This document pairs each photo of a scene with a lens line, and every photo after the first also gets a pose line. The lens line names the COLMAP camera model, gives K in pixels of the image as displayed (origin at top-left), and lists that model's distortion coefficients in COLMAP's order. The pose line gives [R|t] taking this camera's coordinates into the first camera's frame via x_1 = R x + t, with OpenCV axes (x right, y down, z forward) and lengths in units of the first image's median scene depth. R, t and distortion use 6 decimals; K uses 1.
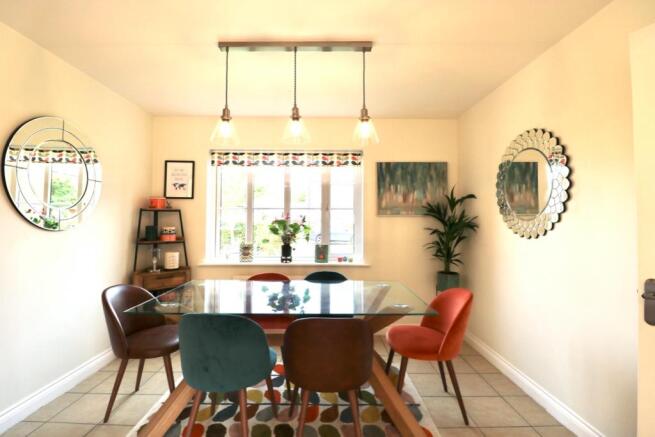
lens RADIAL K [[305.4, 0, 328.3], [0, 305.4, 215.5], [0, 0, 1]] dist [-0.010004, -0.000903]
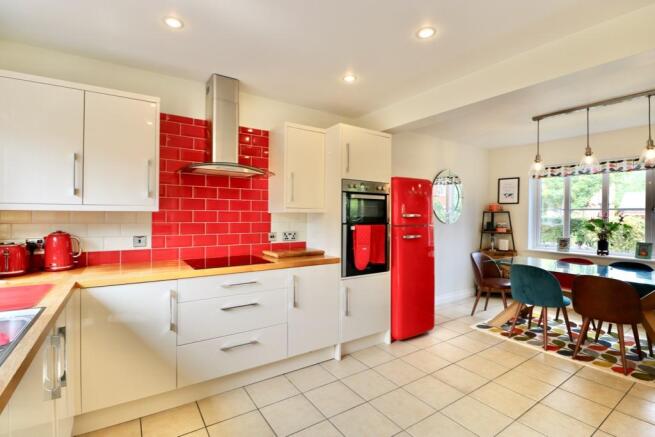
lens RADIAL K [[305.4, 0, 328.3], [0, 305.4, 215.5], [0, 0, 1]] dist [-0.010004, -0.000903]
pose [[0.556363, 0.004174, -0.830929, 0.255688], [0.009058, 0.999898, 0.011088, -0.023726], [0.830890, -0.013696, 0.556268, -0.556688]]
